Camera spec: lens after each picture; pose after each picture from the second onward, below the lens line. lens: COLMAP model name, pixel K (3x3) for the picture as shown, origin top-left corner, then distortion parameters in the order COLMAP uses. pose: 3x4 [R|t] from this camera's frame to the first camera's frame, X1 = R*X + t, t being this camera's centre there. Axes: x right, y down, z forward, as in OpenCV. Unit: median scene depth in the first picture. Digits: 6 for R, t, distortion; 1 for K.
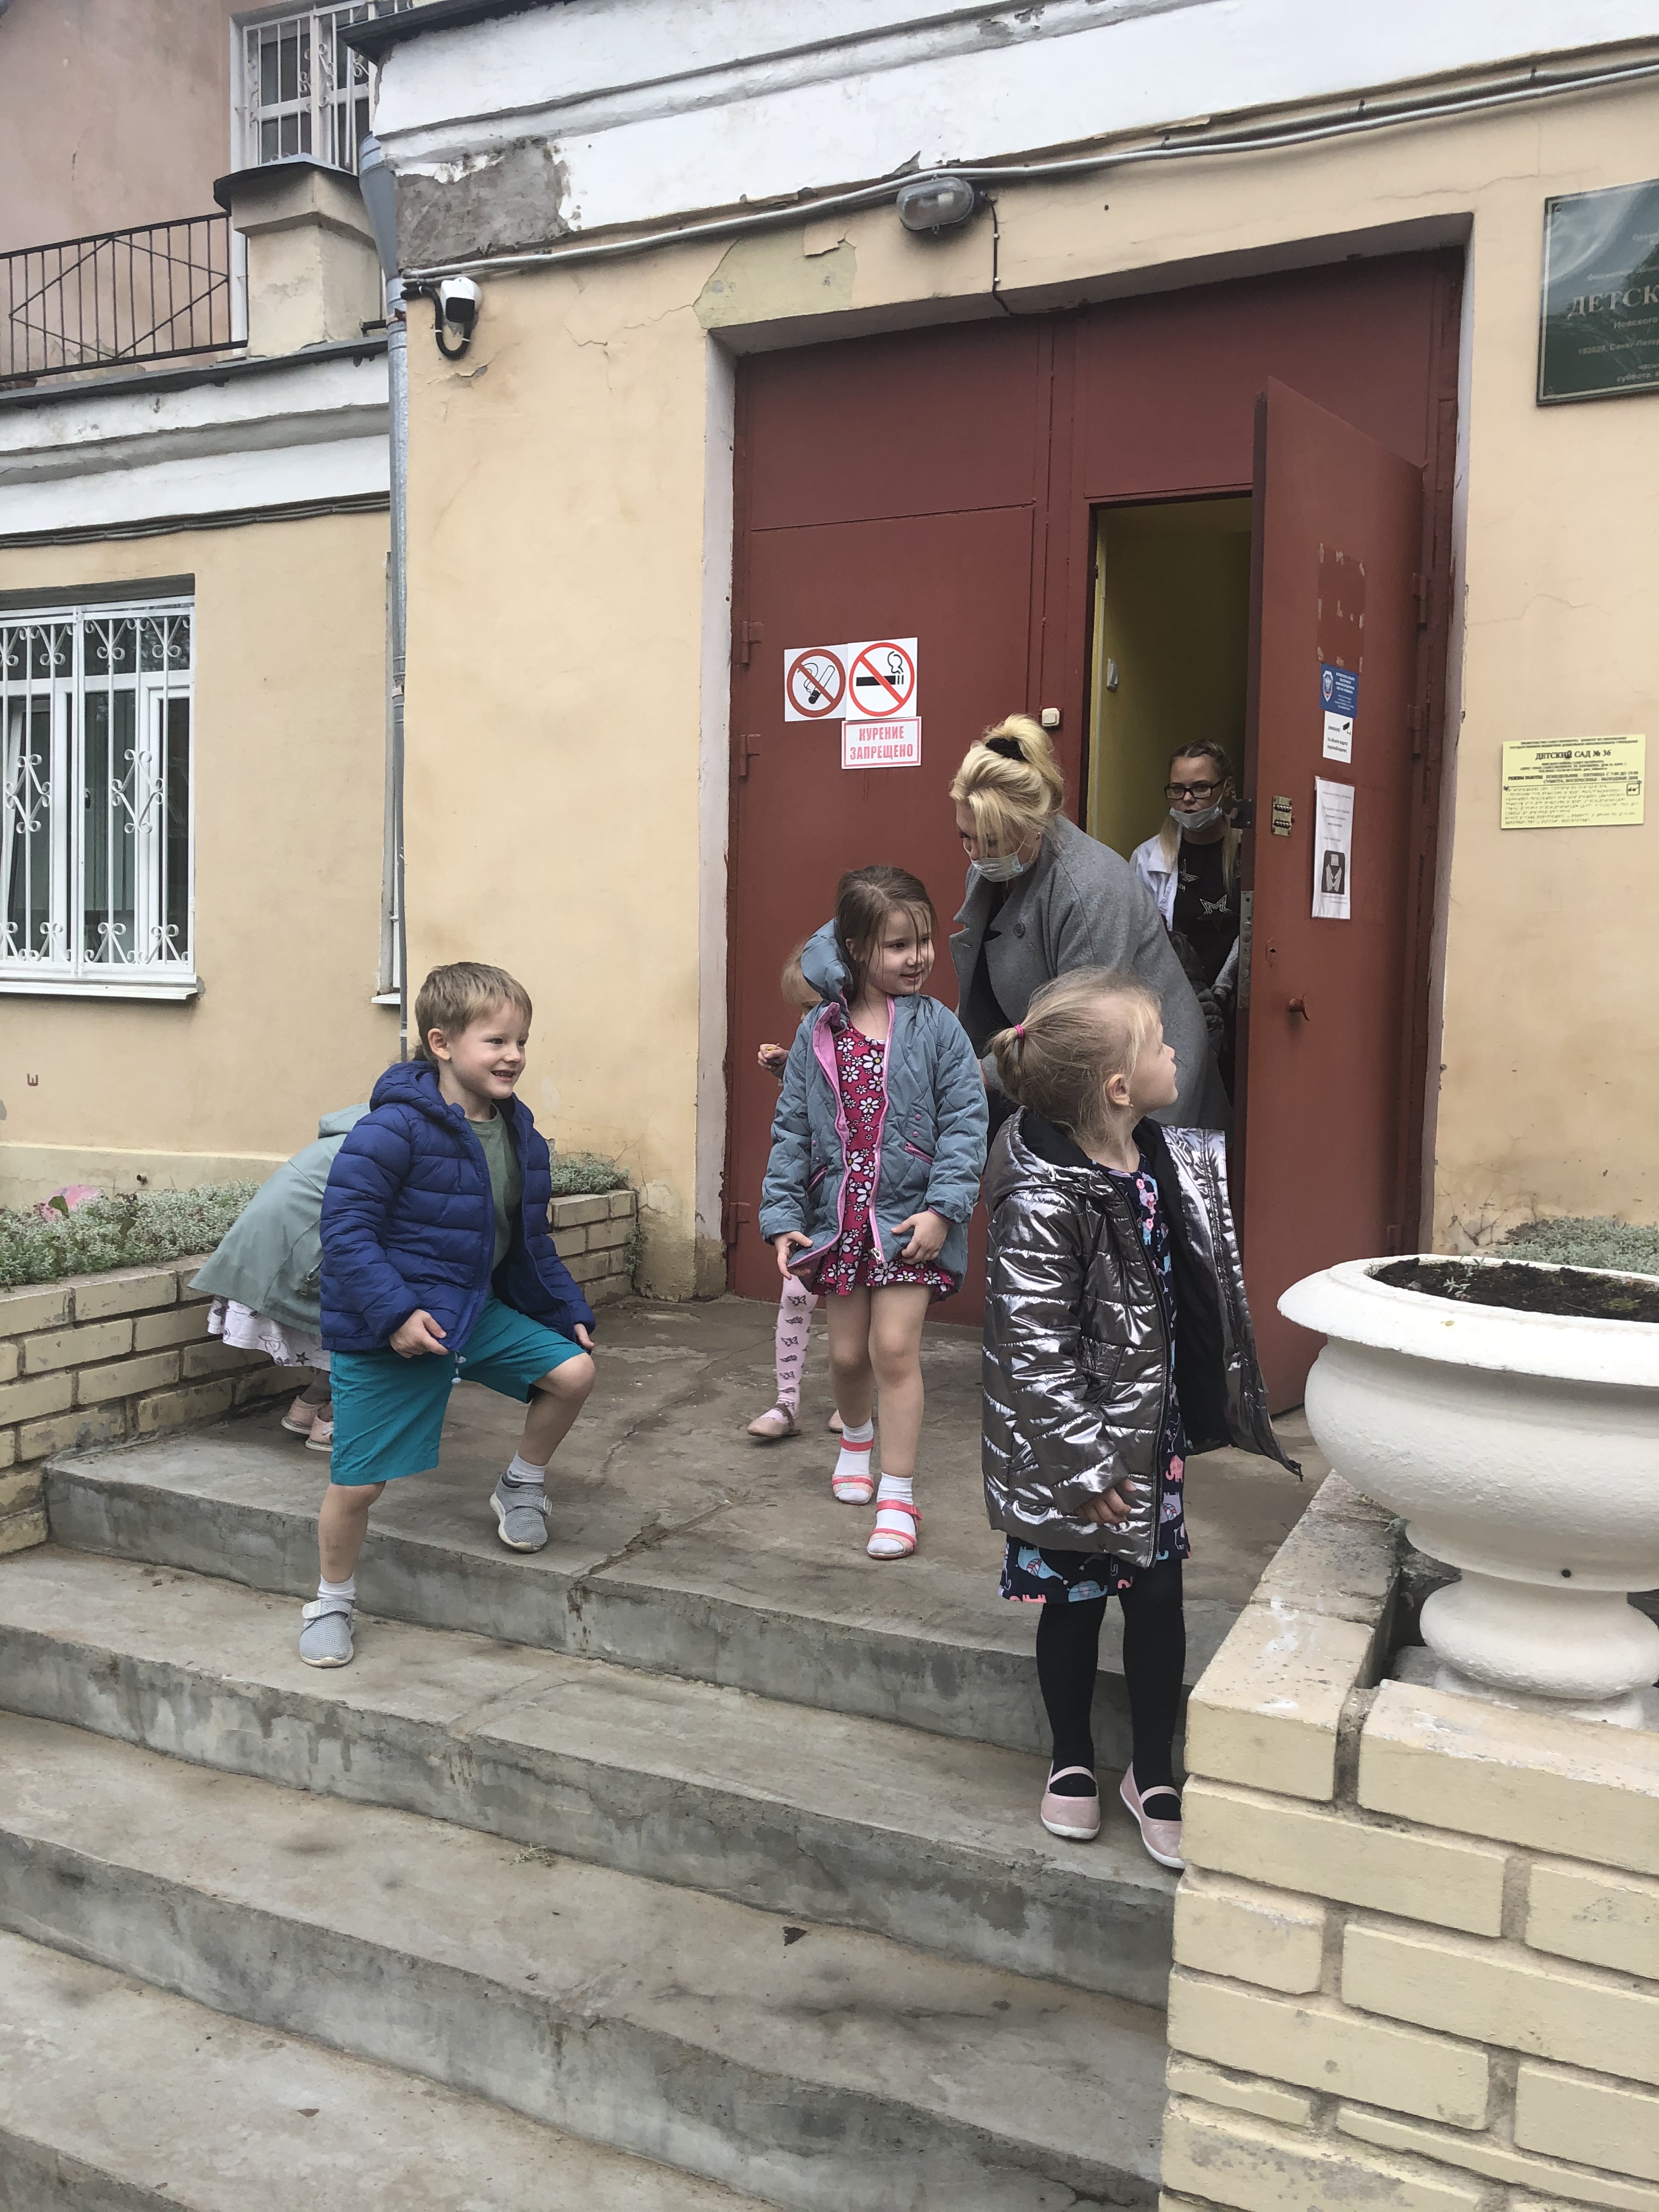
lens RADIAL K [[1808.0, 0, 832.7], [0, 1808.0, 1088.0], [0, 0, 1]] dist [0.043970, -0.012316]
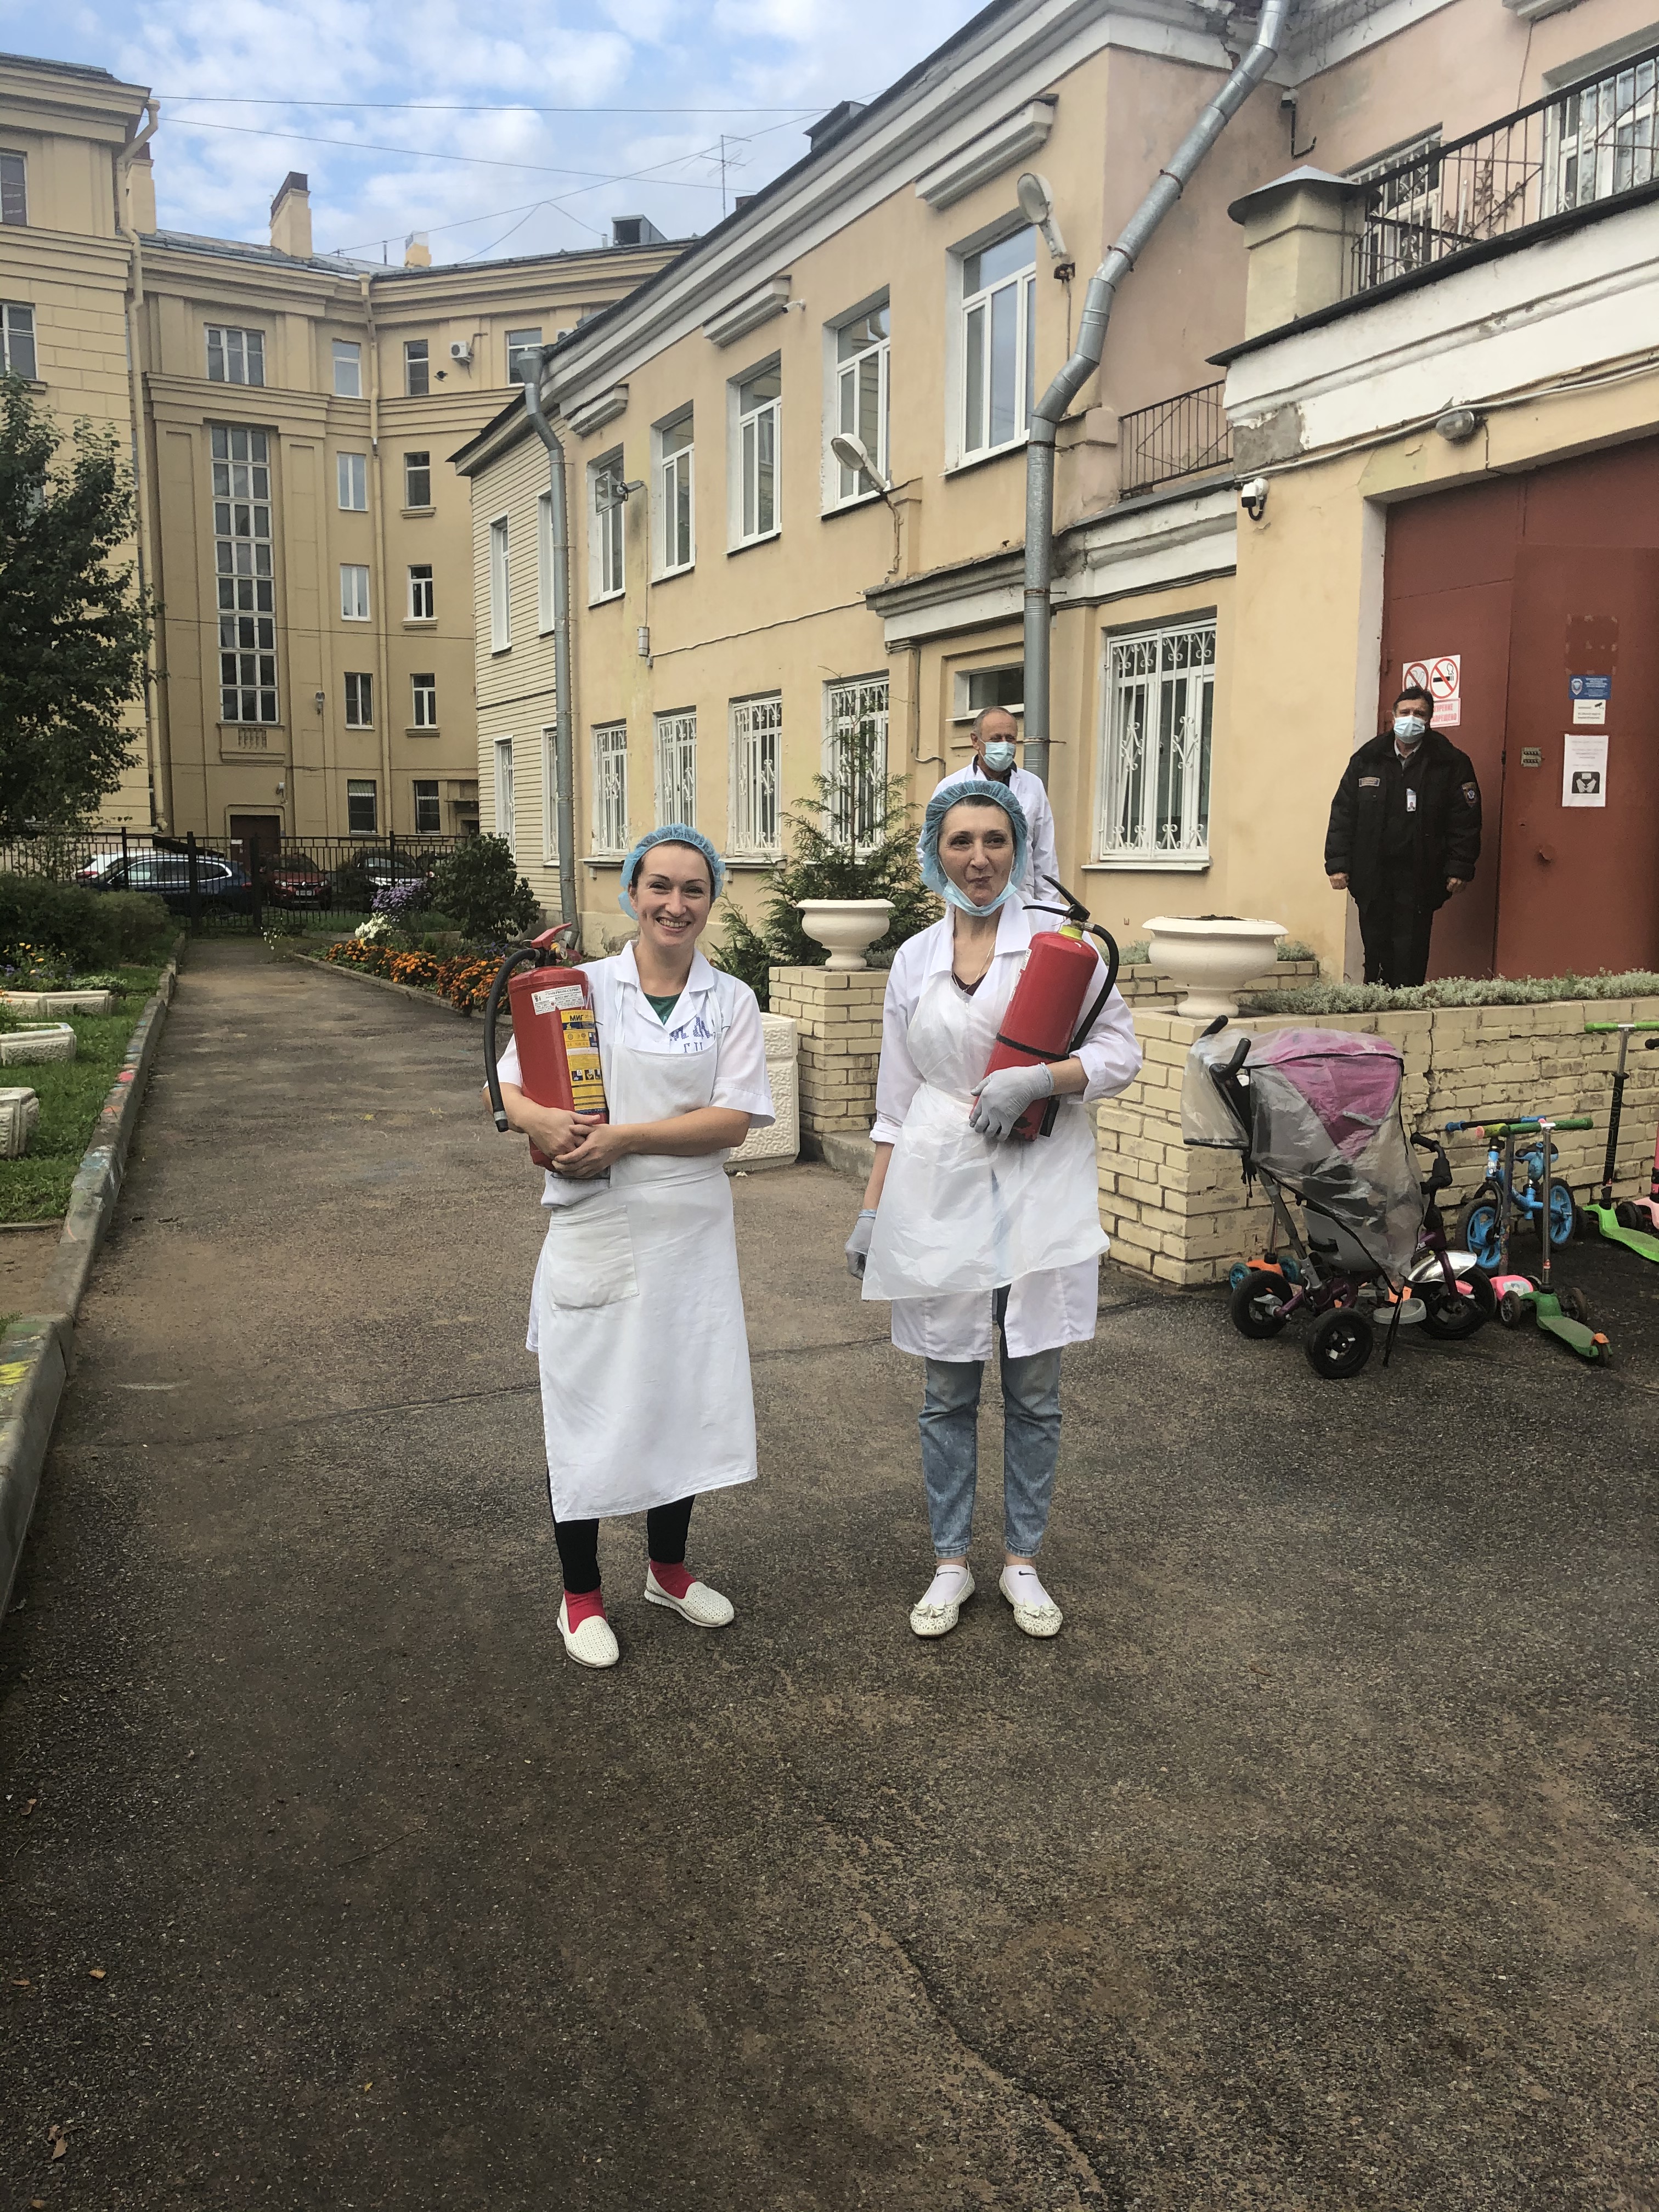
lens RADIAL K [[1808.0, 0, 834.6], [0, 1808.0, 1109.9], [0, 0, 1]] dist [0.043970, -0.012316]
pose [[0.774946, 0.068053, -0.628352, 0.687103], [-0.022150, 0.996500, 0.080608, 0.067811], [0.631639, -0.048548, 0.773741, -0.773345]]
